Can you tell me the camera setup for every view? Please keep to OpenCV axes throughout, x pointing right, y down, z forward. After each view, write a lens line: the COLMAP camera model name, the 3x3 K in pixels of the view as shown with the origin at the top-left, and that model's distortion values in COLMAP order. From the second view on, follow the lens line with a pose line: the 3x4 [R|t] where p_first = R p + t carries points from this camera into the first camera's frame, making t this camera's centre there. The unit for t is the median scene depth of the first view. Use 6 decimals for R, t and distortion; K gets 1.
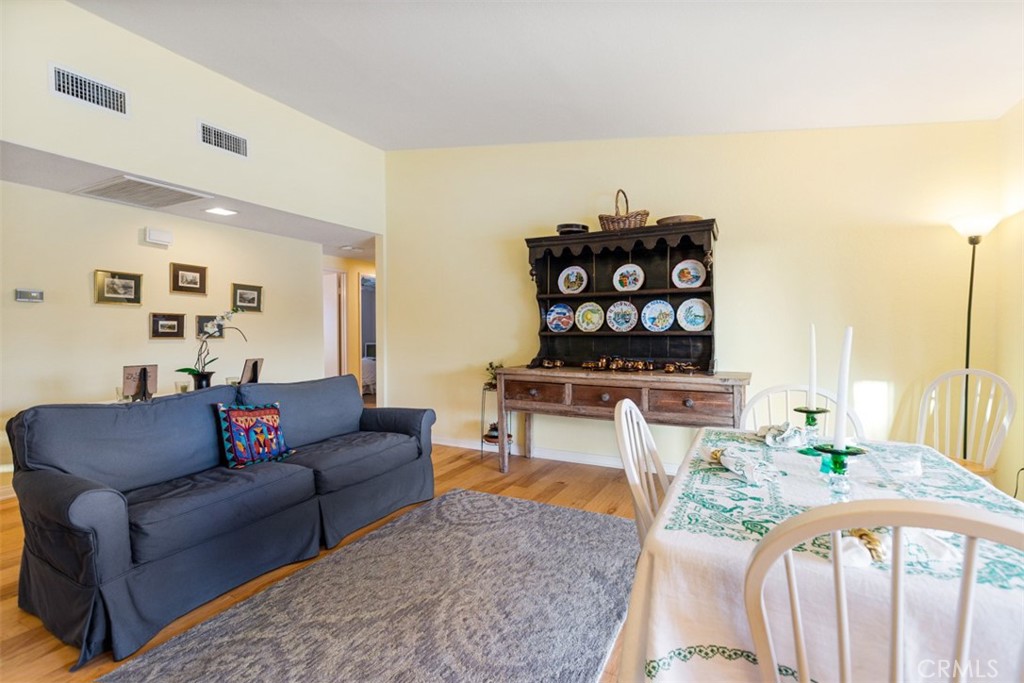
lens RADIAL K [[461.1, 0, 515.9], [0, 461.1, 331.8], [0, 0, 1]] dist [0.002143, 0.000323]
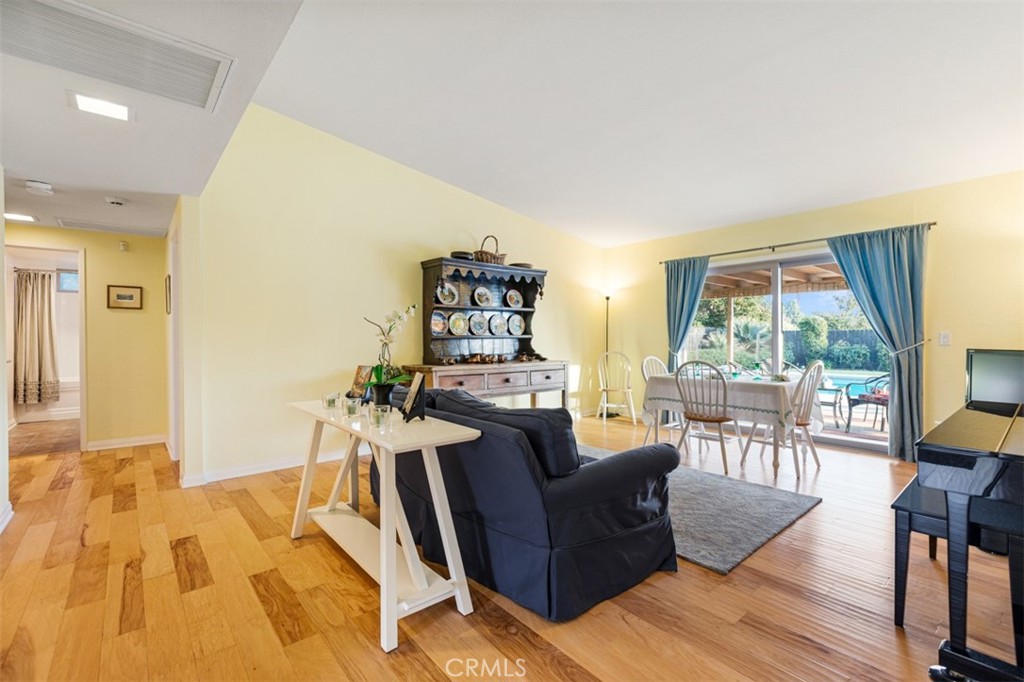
lens RADIAL K [[458.0, 0, 512.0], [0, 458.0, 341.0], [0, 0, 1]] dist [0.001498, 0.000239]
pose [[0.380736, -0.005672, 0.924666, -0.984824], [0.003359, 0.999983, 0.004751, 0.011104], [-0.924678, 0.001297, 0.380749, 0.364944]]
